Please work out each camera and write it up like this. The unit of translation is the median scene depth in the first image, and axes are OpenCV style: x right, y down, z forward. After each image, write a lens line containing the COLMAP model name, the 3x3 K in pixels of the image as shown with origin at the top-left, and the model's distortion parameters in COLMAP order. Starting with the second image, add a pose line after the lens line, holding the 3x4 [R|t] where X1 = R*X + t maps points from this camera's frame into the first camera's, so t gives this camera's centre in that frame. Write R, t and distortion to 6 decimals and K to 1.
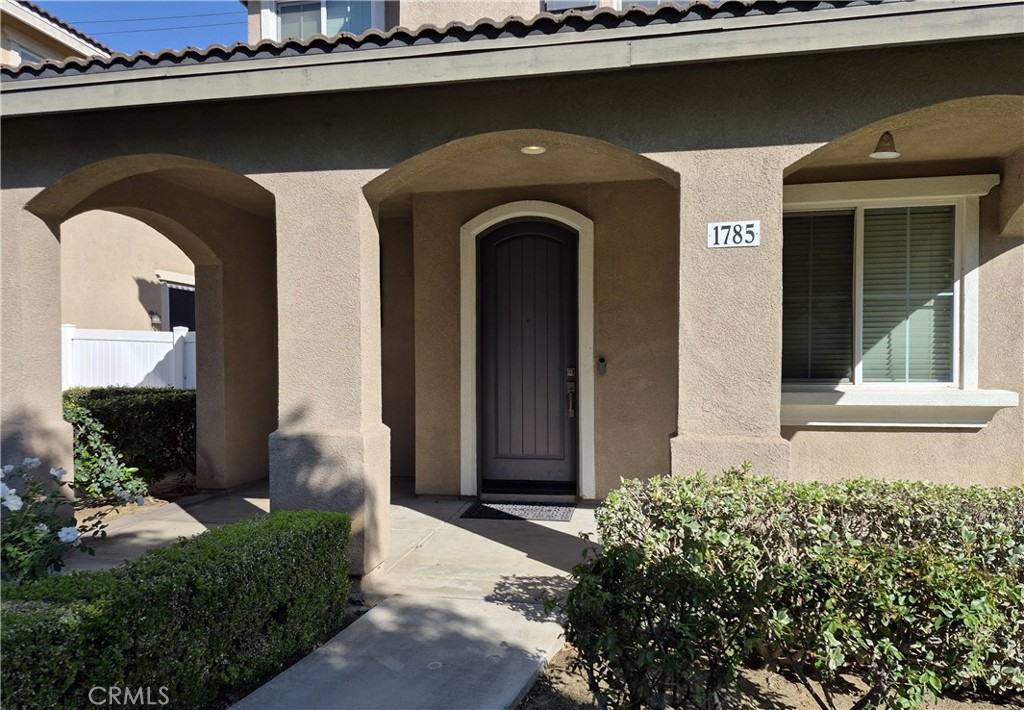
lens RADIAL K [[709.5, 0, 511.9], [0, 709.5, 386.0], [0, 0, 1]] dist [0.034629, -0.001834]
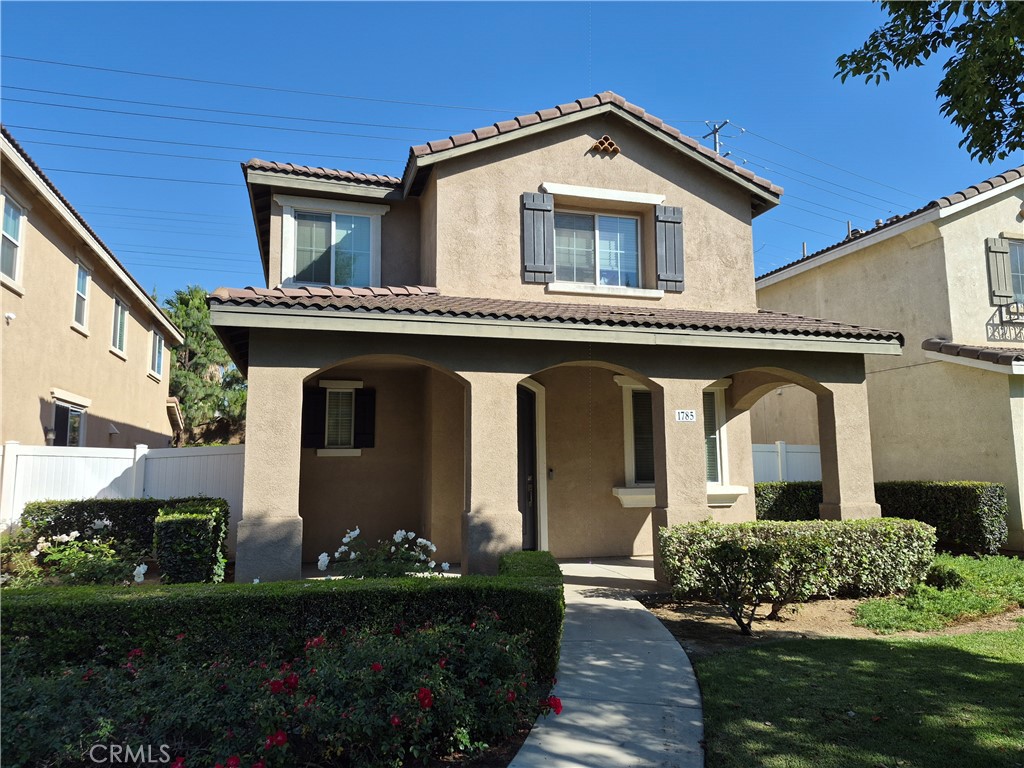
lens RADIAL K [[707.9, 0, 517.6], [0, 707.9, 384.7], [0, 0, 1]] dist [0.096451, -0.116741]
pose [[0.887454, 0.049048, 0.458280, -0.779475], [0.021295, 0.988896, -0.147074, 0.007199], [-0.460405, 0.140281, 0.876555, -0.485269]]
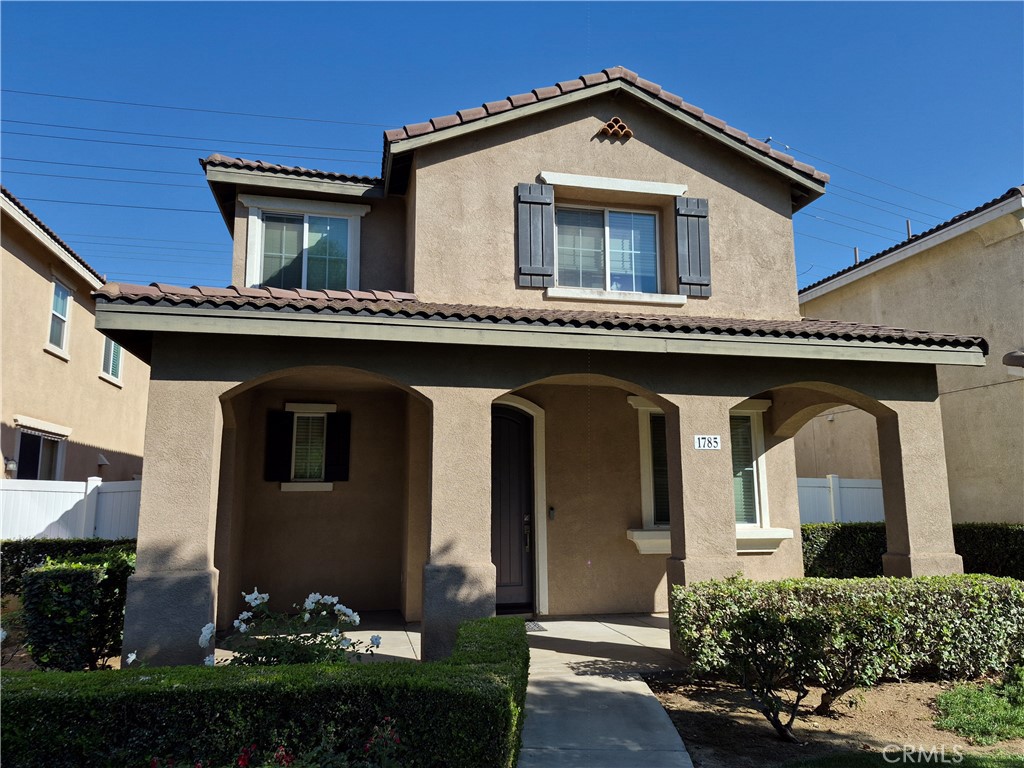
lens RADIAL K [[713.0, 0, 510.8], [0, 713.0, 392.7], [0, 0, 1]] dist [0.062310, -0.060088]
pose [[0.917260, 0.058798, 0.393926, -0.561913], [0.014581, 0.983423, -0.180738, -0.010446], [-0.398023, 0.171528, 0.901197, -0.295650]]
